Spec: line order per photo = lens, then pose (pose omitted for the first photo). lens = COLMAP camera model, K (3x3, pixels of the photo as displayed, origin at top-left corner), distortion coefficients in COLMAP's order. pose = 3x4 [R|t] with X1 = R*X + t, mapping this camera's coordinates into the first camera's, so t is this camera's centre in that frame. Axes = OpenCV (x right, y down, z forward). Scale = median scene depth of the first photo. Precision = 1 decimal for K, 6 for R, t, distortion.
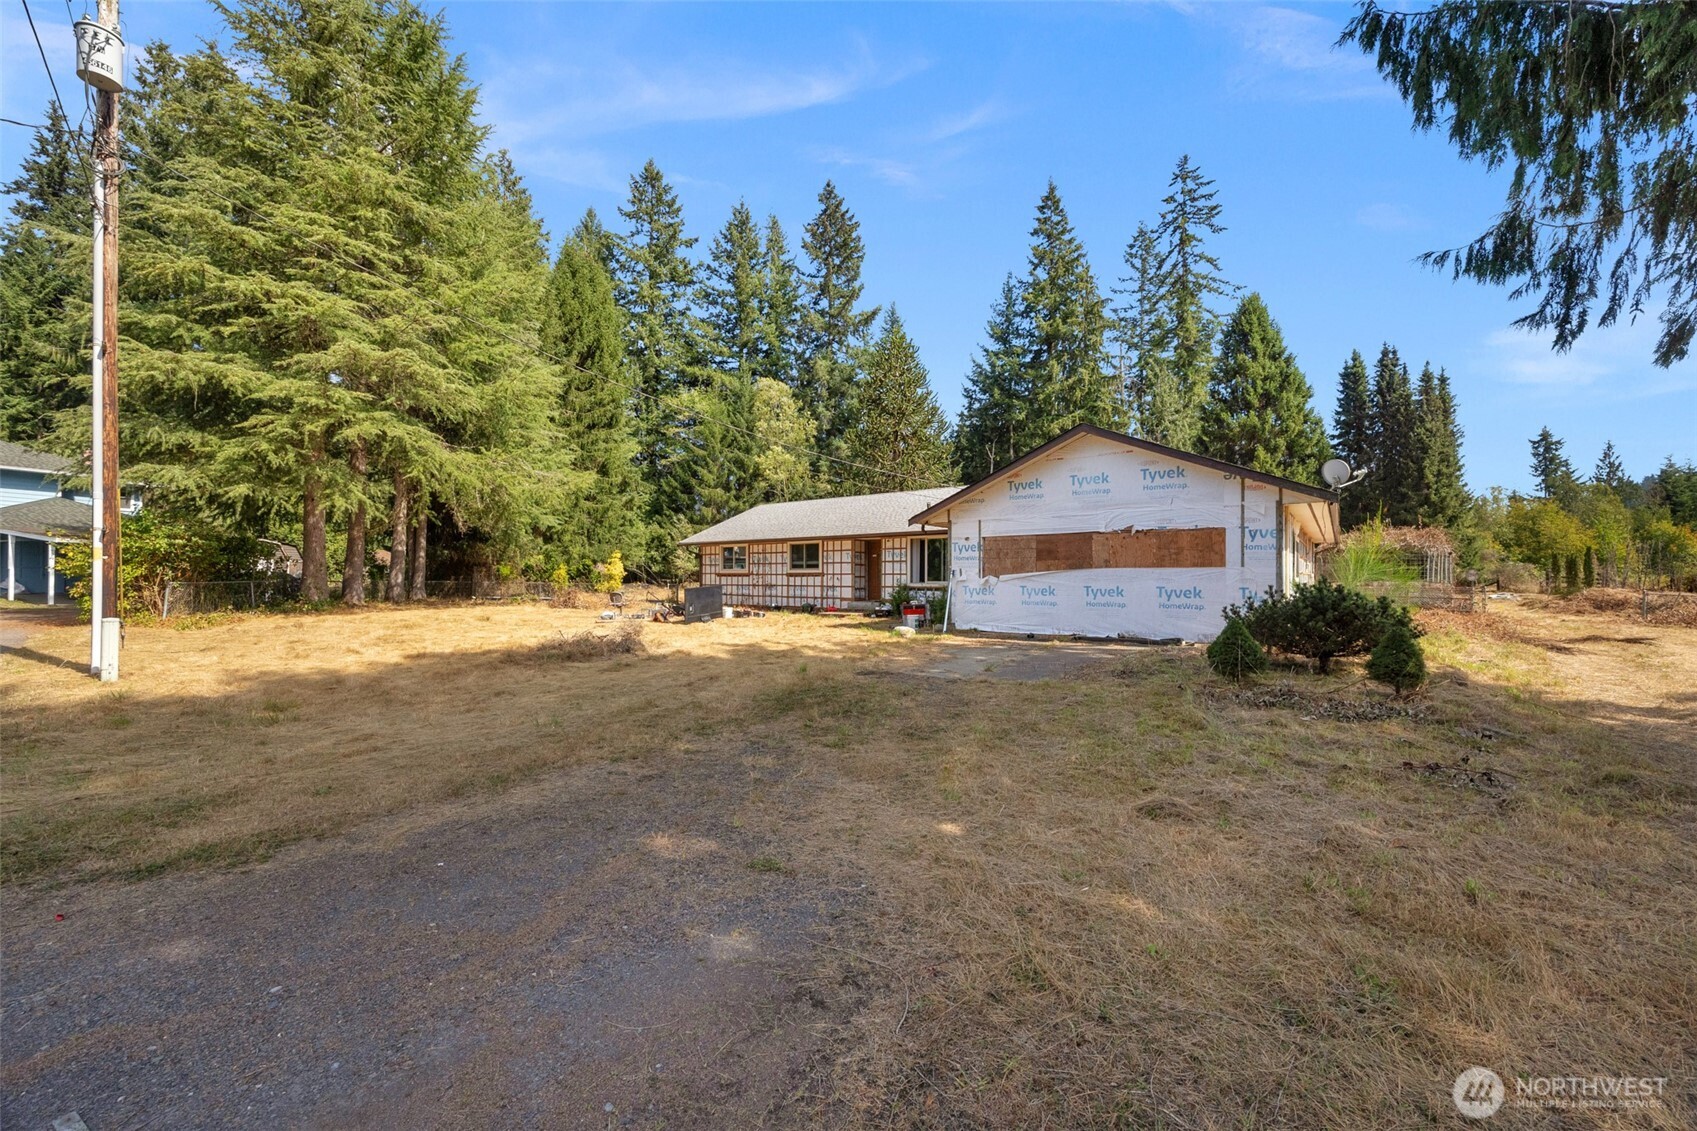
lens RADIAL K [[673.1, 0, 846.3], [0, 673.1, 578.1], [0, 0, 1]] dist [0.000768, 0.000137]
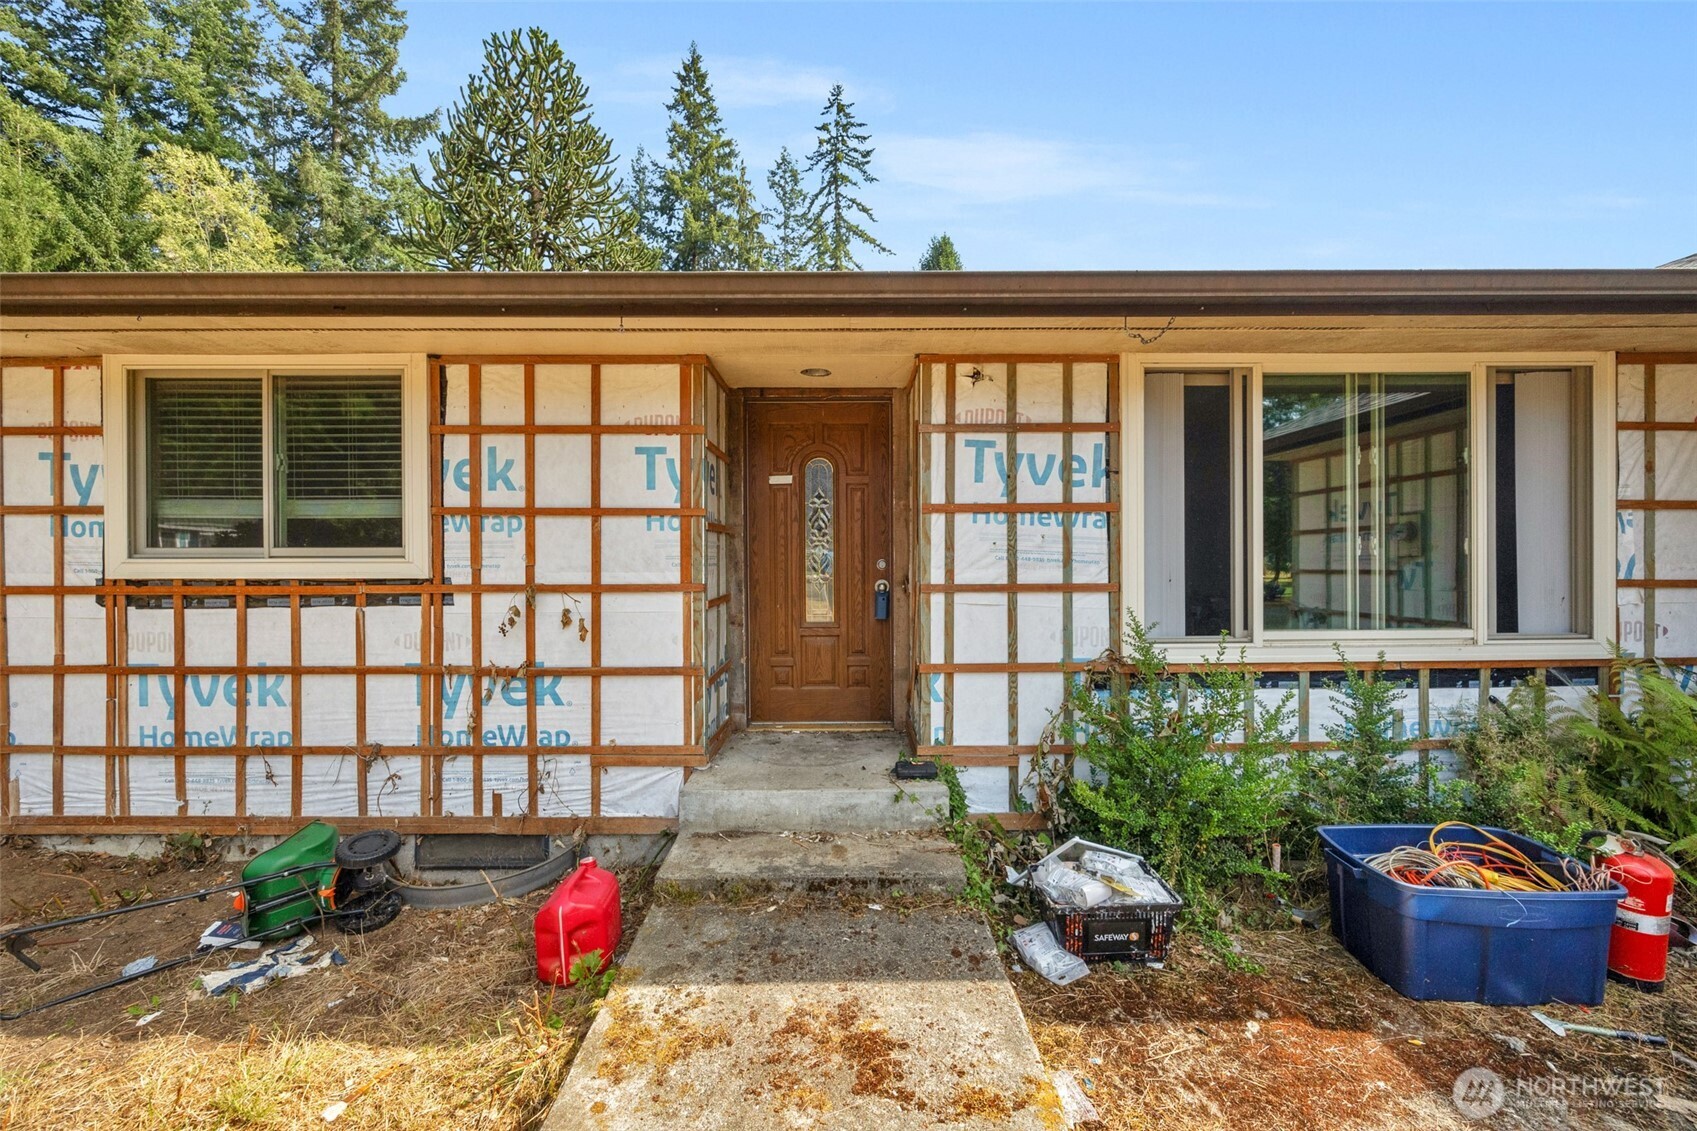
lens RADIAL K [[649.7, 0, 848.8], [0, 649.7, 557.3], [0, 0, 1]] dist [-0.000593, -0.000125]
pose [[0.792019, -0.007170, 0.610454, -0.019057], [0.002910, 0.999964, 0.007970, -0.005110], [-0.610489, -0.004536, 0.792012, 0.317184]]
